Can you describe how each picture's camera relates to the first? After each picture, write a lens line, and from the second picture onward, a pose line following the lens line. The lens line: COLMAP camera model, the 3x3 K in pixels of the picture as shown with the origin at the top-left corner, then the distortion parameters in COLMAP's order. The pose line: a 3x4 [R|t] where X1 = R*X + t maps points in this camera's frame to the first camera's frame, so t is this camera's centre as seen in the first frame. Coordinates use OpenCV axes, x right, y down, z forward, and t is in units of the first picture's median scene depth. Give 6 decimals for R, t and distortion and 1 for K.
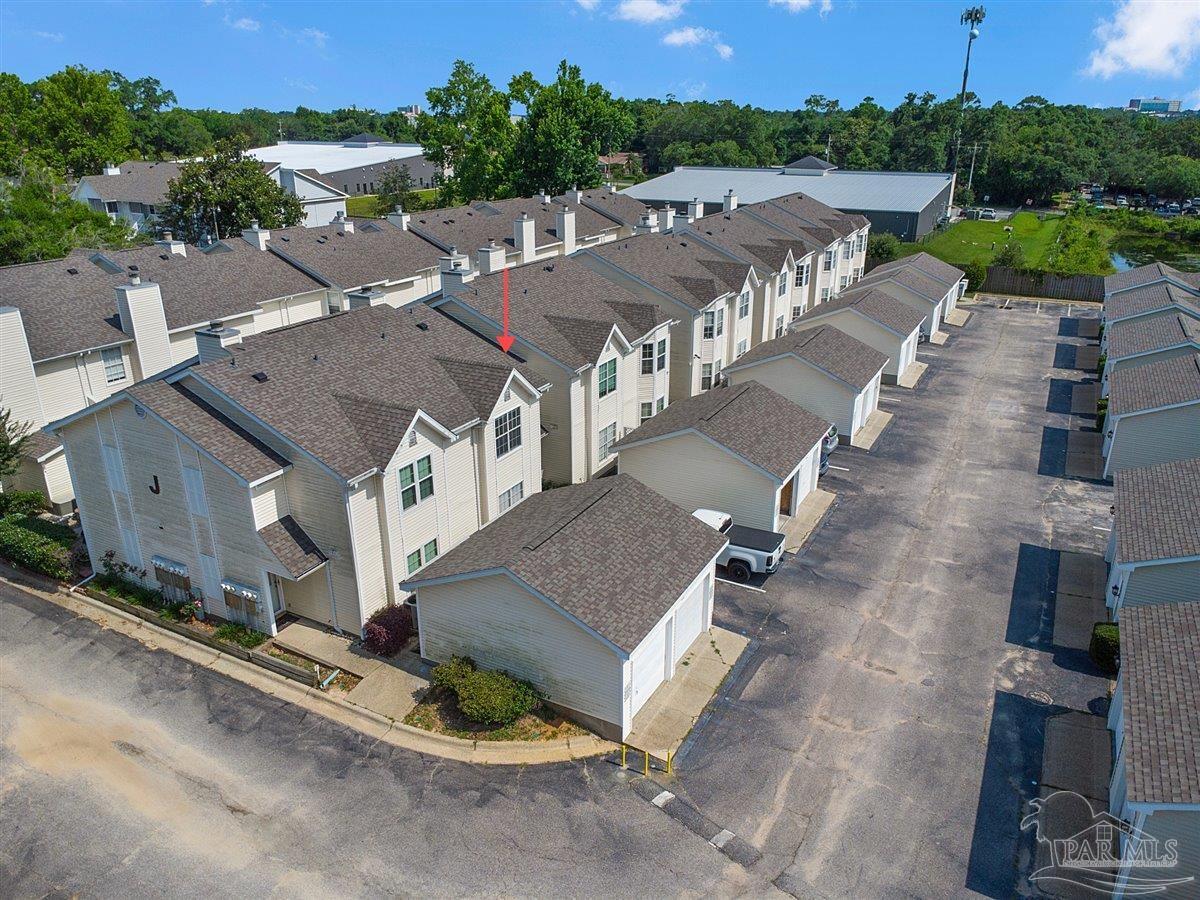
lens RADIAL K [[855.3, 0, 599.1], [0, 855.3, 453.6], [0, 0, 1]] dist [0.005406, 0.001693]
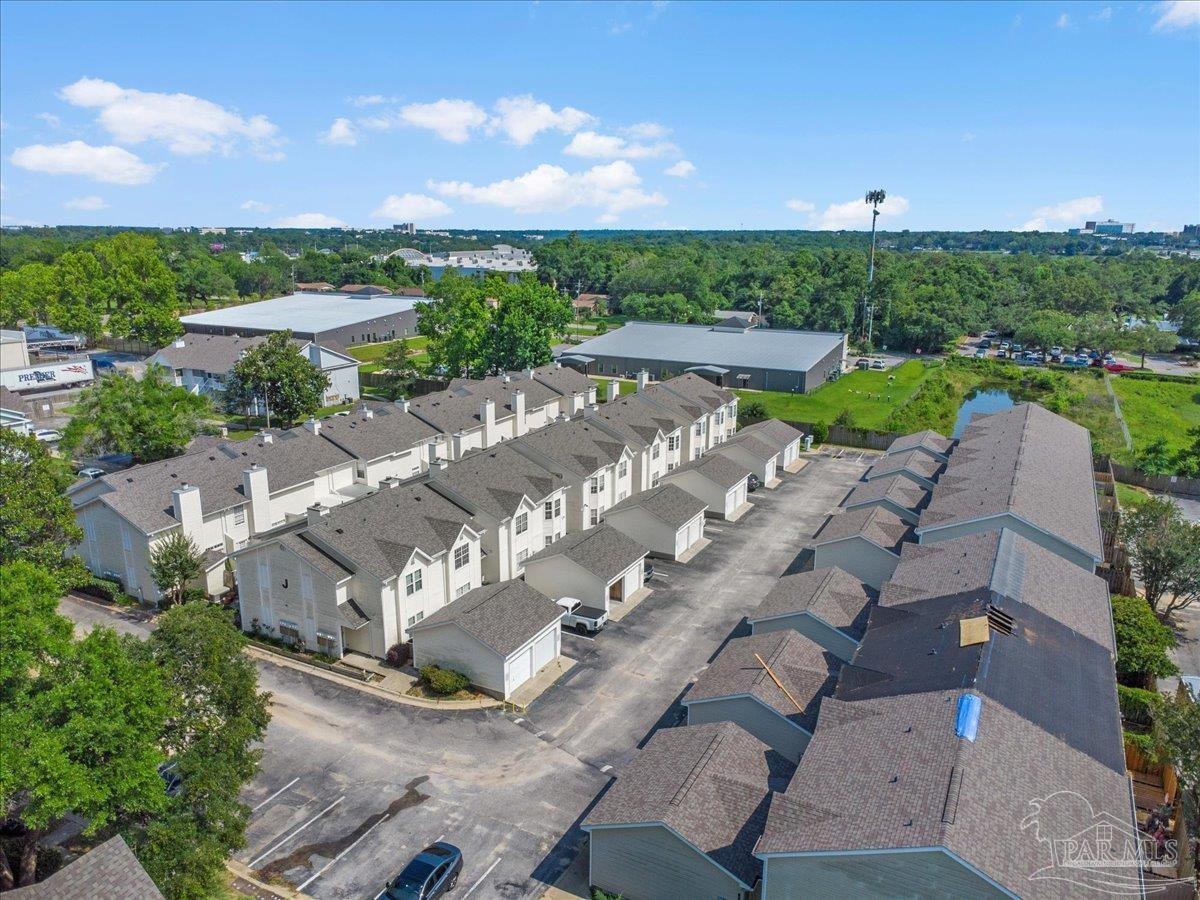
lens RADIAL K [[855.3, 0, 604.8], [0, 855.3, 446.1], [0, 0, 1]] dist [0.005406, 0.001693]
pose [[0.999765, 0.002963, 0.021458, 0.137580], [-0.000169, 0.991634, -0.129081, -0.017829], [-0.021661, 0.129047, 0.991402, -0.749067]]
